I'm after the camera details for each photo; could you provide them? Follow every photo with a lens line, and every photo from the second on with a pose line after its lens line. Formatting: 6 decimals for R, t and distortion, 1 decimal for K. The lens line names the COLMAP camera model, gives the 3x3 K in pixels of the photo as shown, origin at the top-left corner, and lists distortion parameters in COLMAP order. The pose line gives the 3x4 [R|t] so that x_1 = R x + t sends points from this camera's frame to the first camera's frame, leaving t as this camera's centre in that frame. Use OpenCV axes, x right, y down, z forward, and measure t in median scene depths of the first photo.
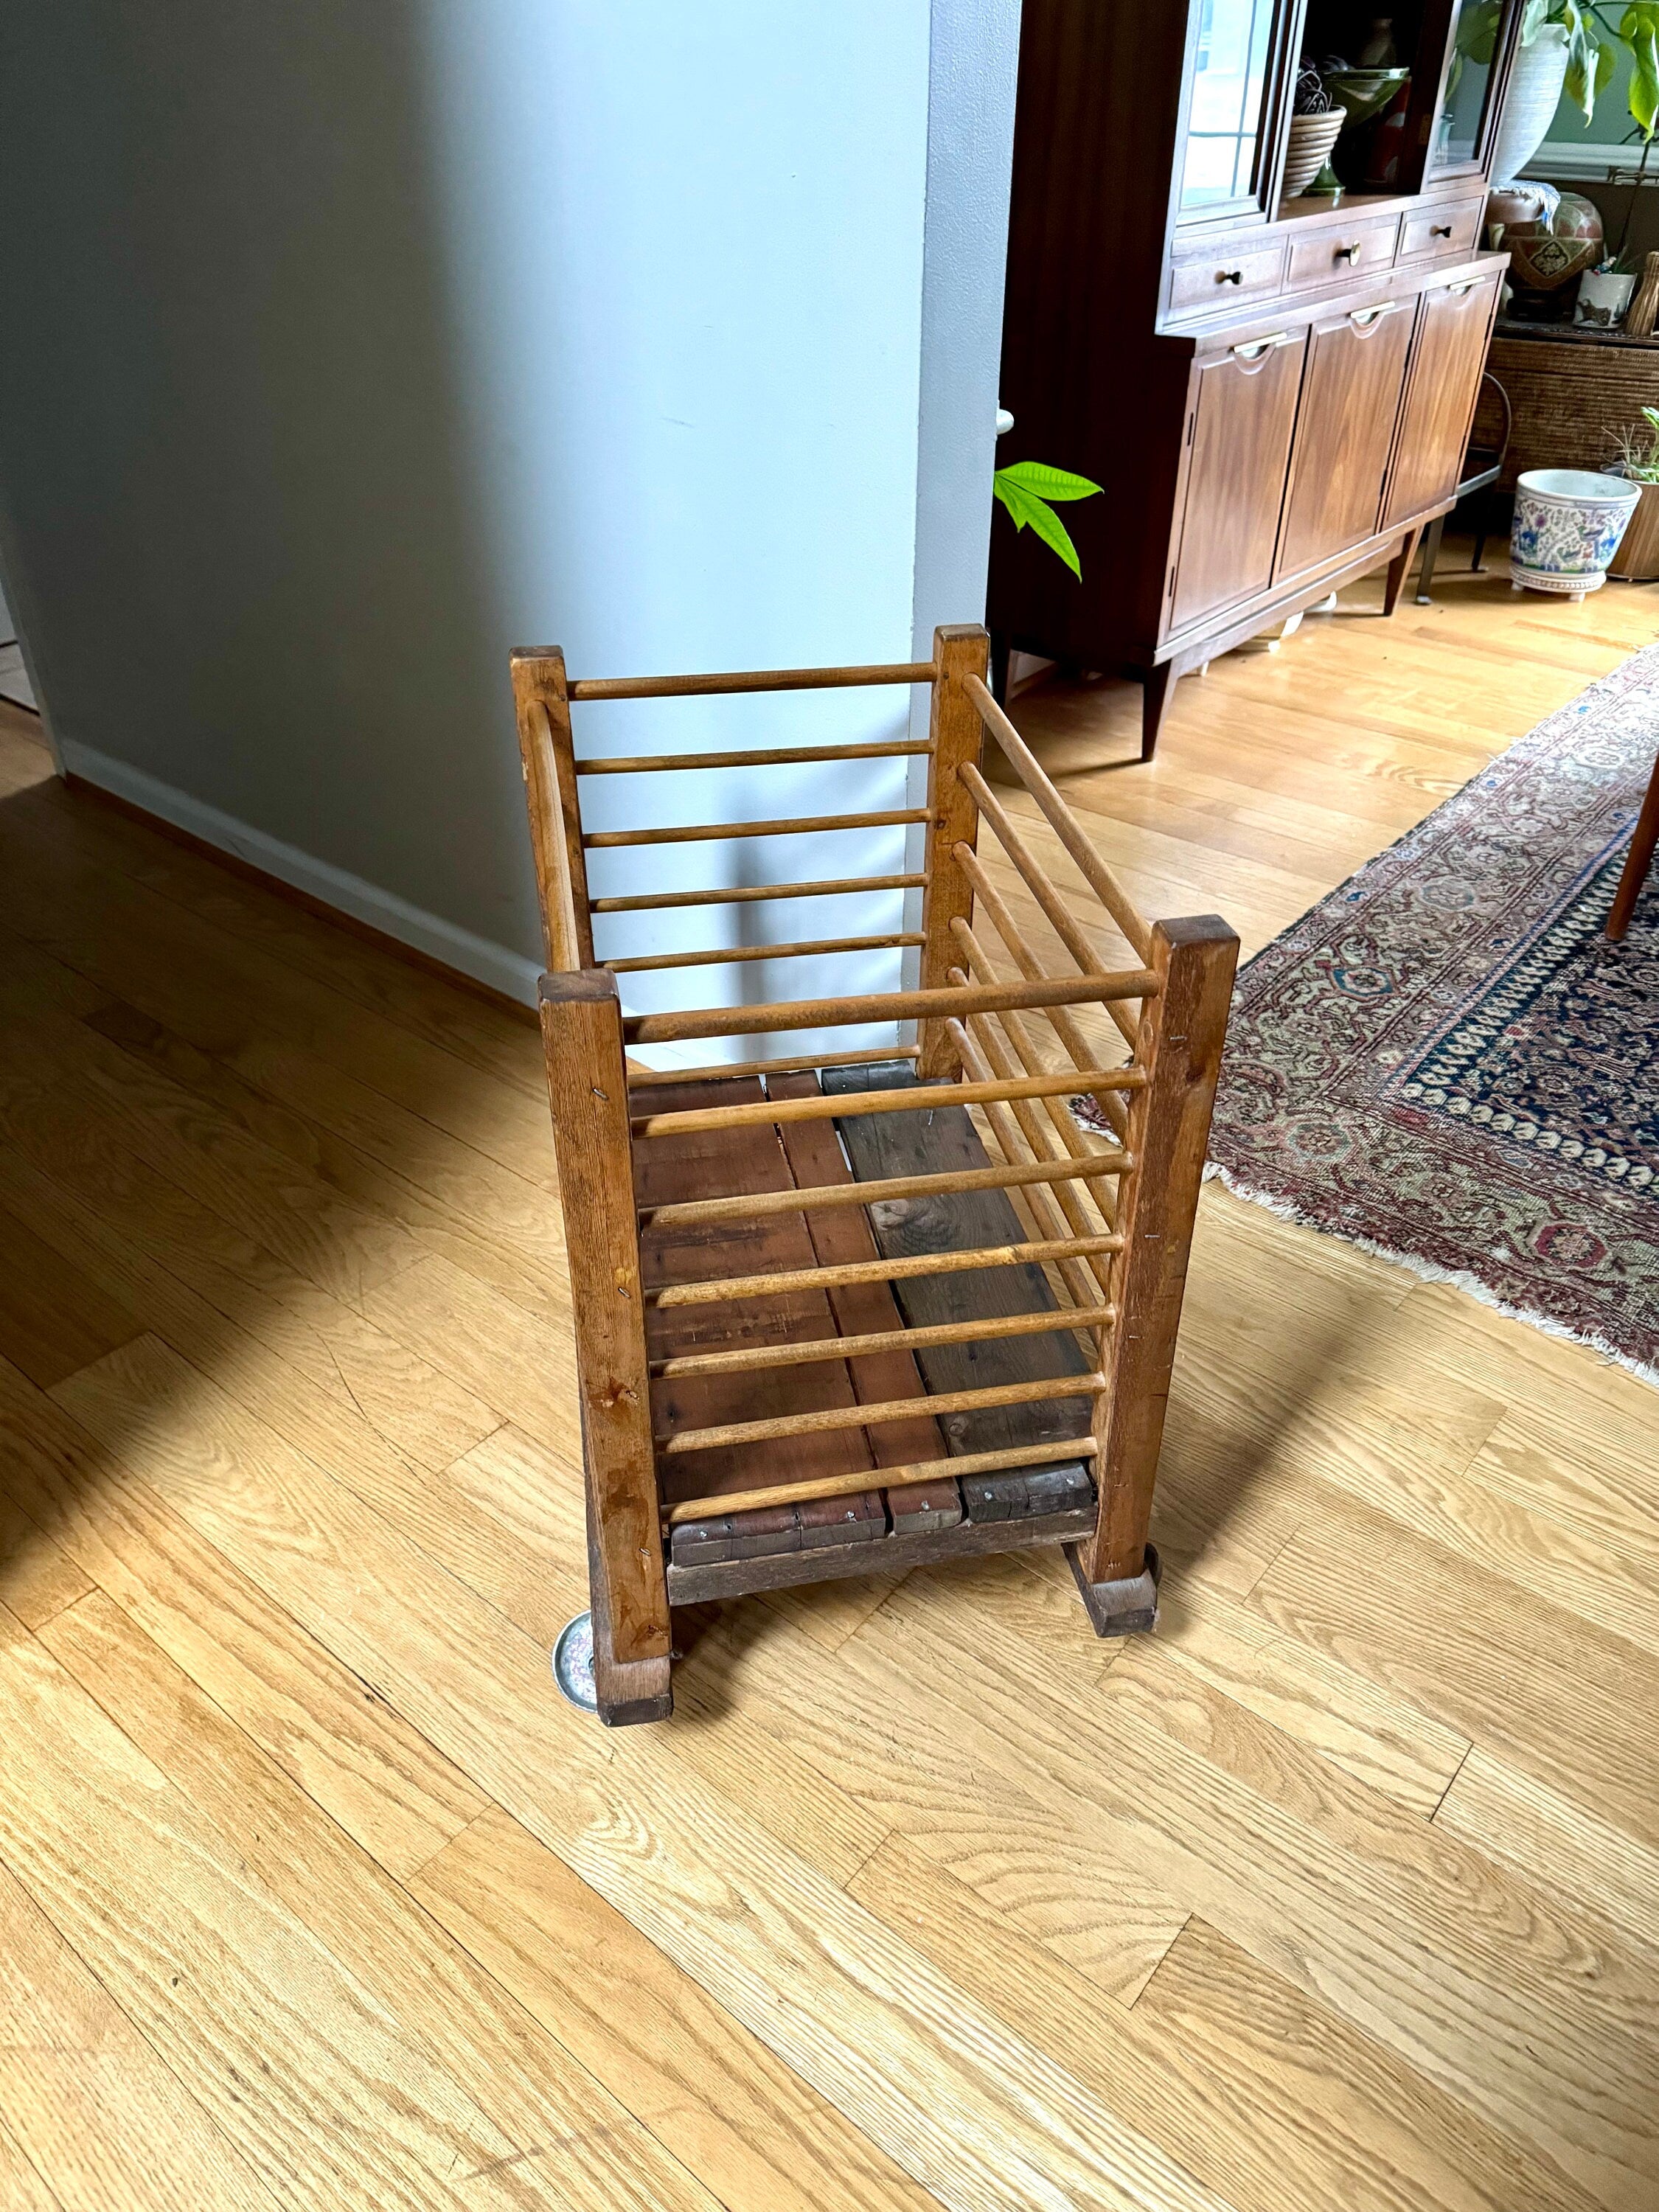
lens RADIAL K [[1584.2, 0, 838.3], [0, 1584.2, 1122.1], [0, 0, 1]] dist [0.019366, -0.041335]
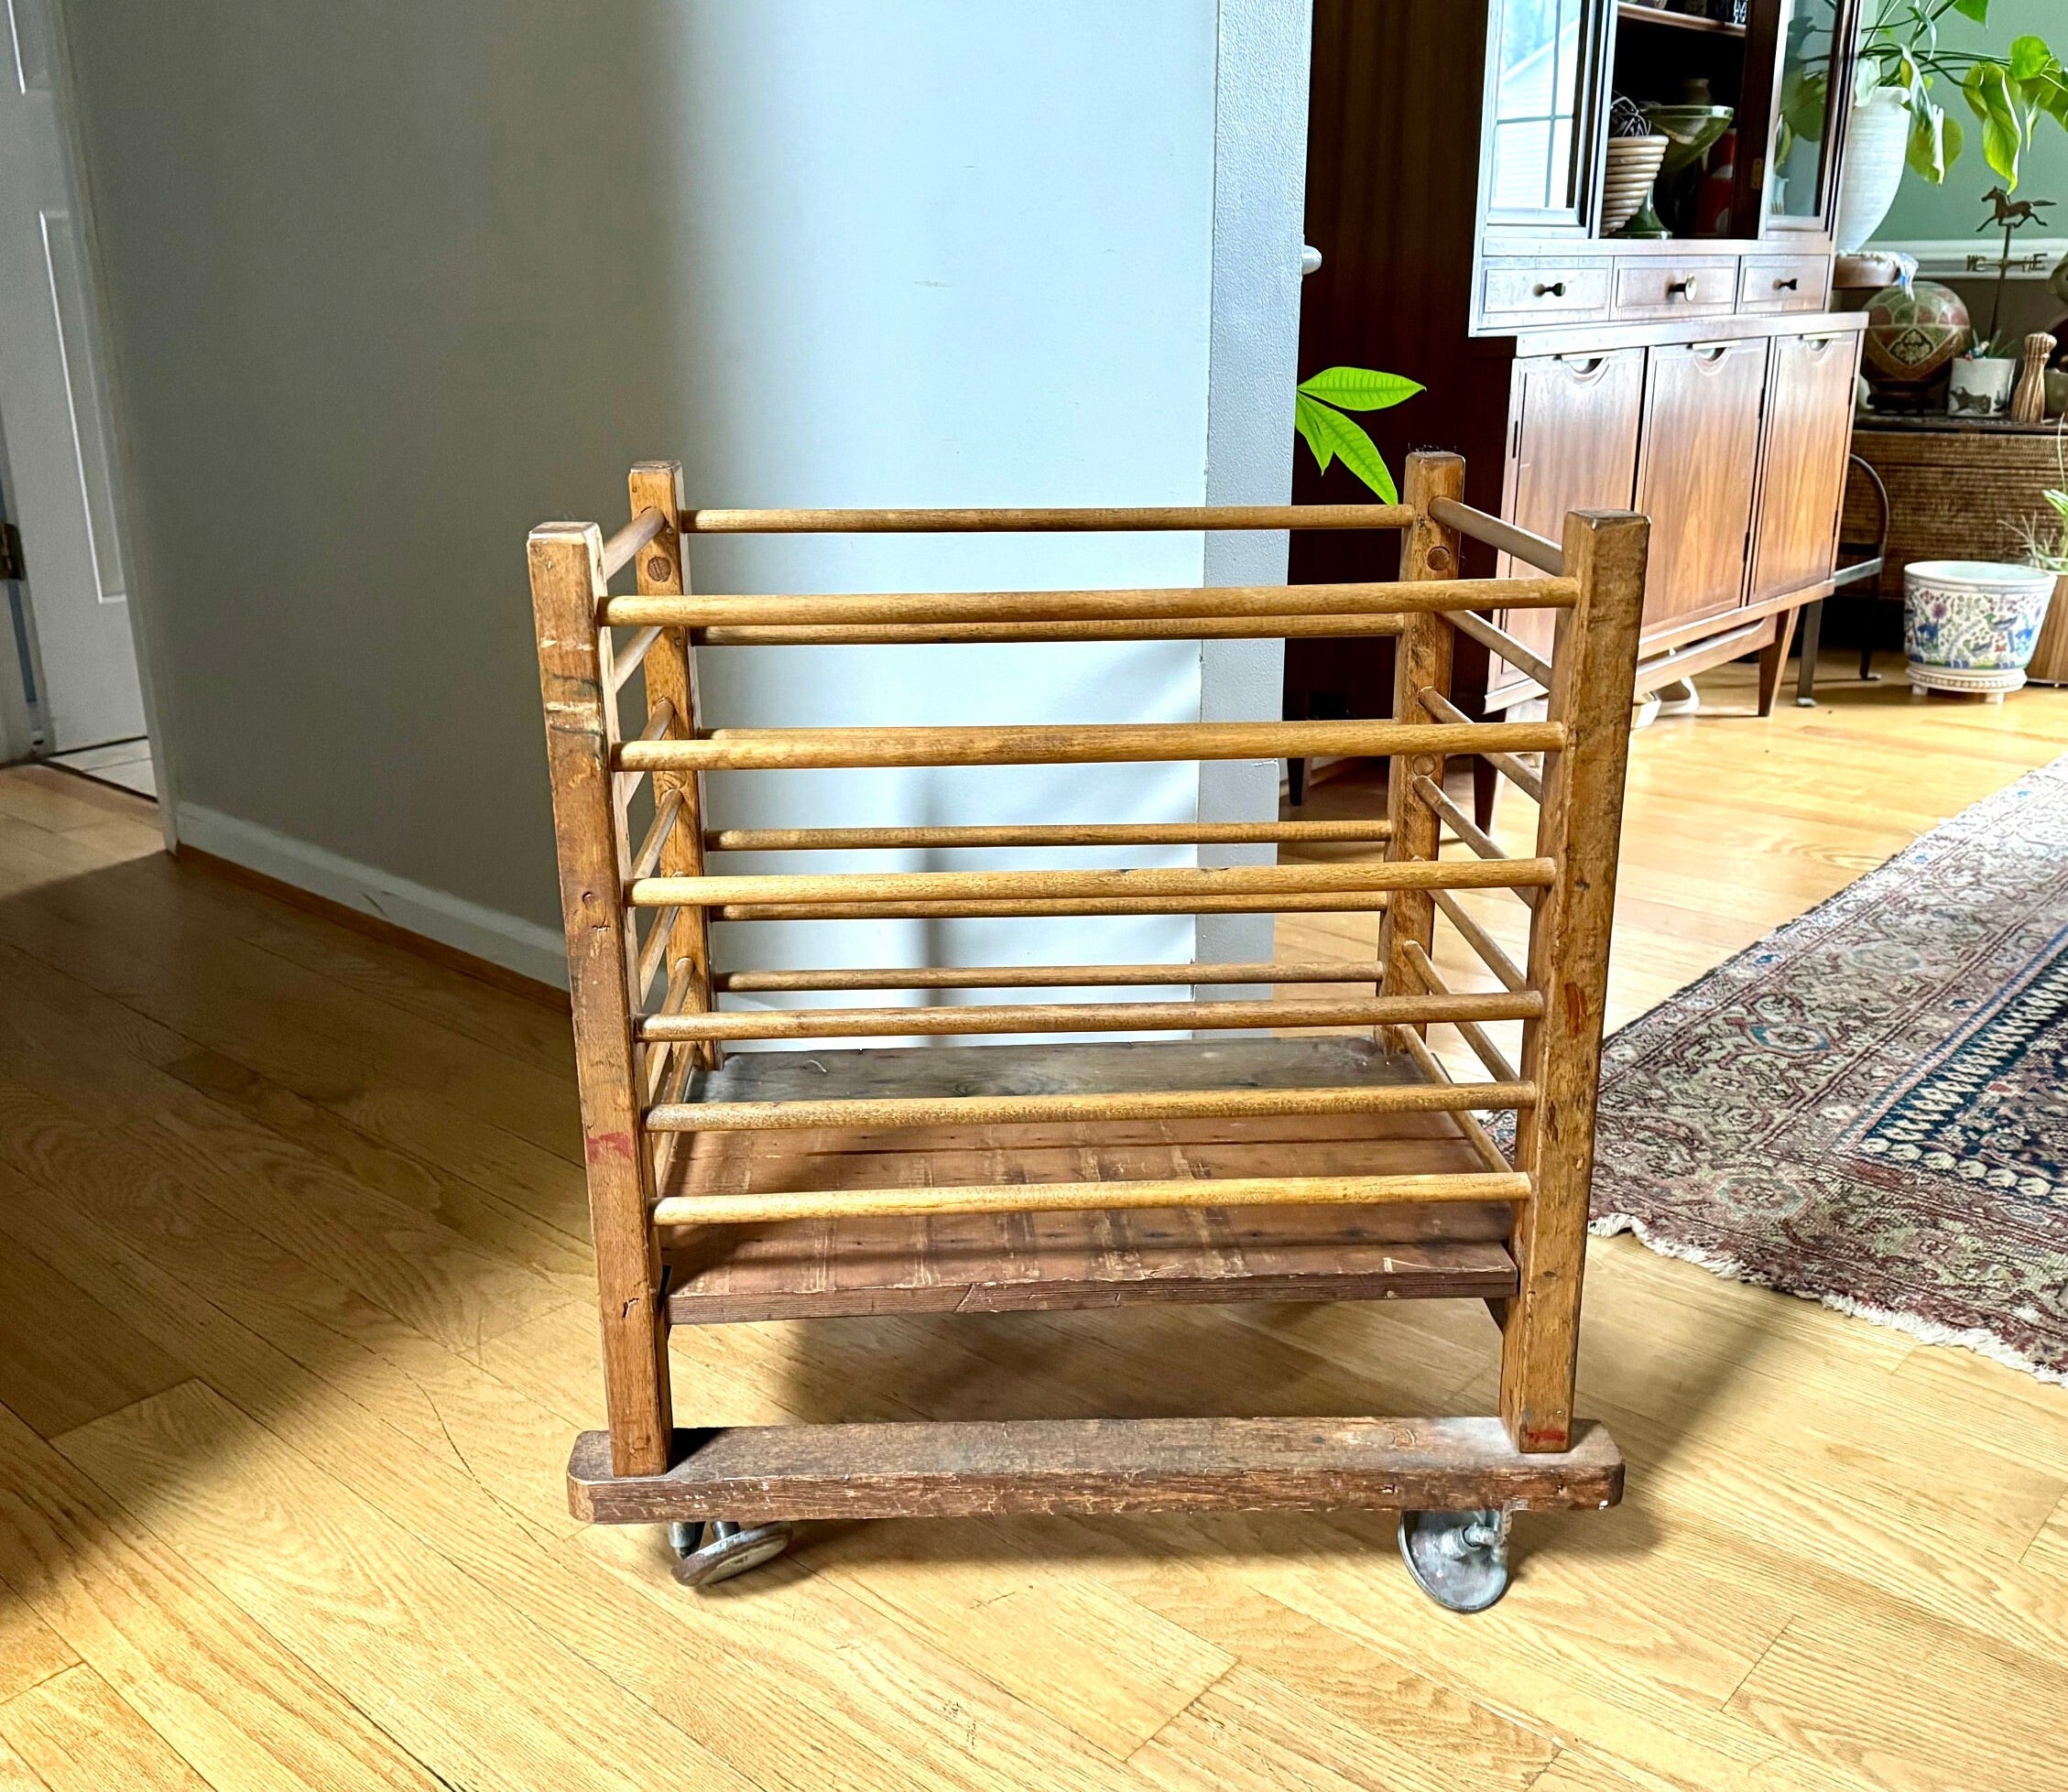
lens RADIAL K [[1978.3, 0, 1007.5], [0, 1978.3, 909.5], [0, 0, 1]] dist [-0.008135, 0.000000]
pose [[0.999103, -0.001393, -0.042314, -0.011995], [-0.011185, 0.955263, -0.295545, 0.171595], [0.040833, 0.295753, 0.954391, 0.056972]]
